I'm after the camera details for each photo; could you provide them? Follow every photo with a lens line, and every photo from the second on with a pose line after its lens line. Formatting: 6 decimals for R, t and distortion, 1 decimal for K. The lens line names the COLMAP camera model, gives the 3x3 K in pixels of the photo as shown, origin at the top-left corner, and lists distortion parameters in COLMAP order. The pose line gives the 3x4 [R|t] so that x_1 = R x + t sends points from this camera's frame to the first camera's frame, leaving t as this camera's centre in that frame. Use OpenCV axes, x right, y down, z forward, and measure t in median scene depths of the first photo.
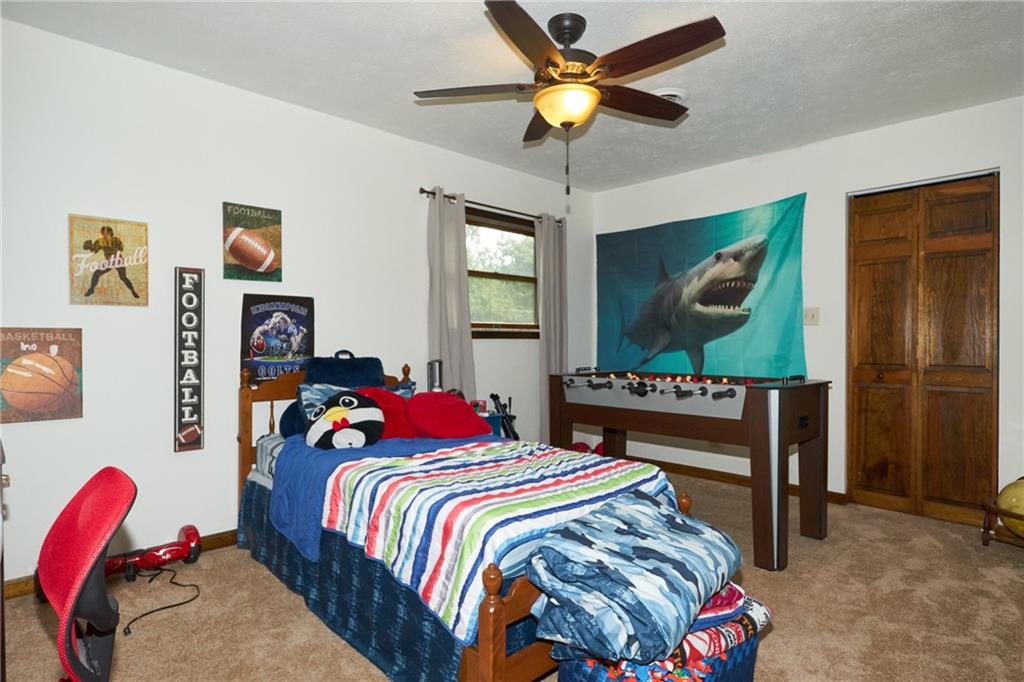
lens RADIAL K [[549.7, 0, 511.2], [0, 549.7, 342.4], [0, 0, 1]] dist [0.001499, -0.000231]
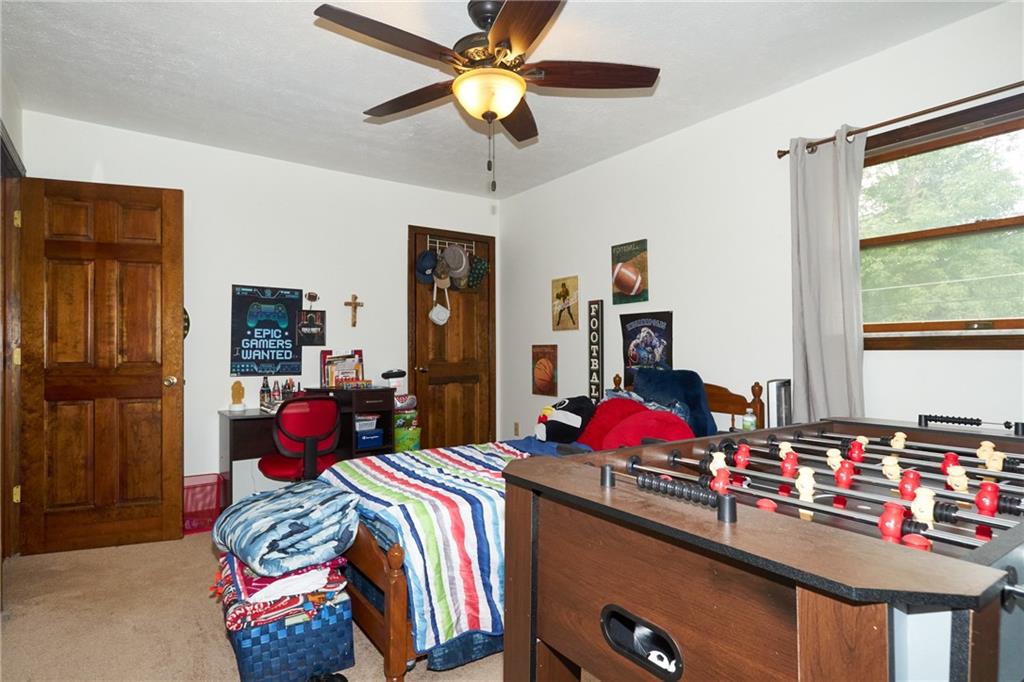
lens RADIAL K [[549.7, 0, 511.4], [0, 549.7, 341.5], [0, 0, 1]] dist [0.001499, -0.000231]
pose [[-0.136611, -0.014284, -0.990522, 0.780420], [-0.002440, 0.999898, -0.014083, -0.008970], [0.990622, 0.000493, -0.136632, 0.910090]]
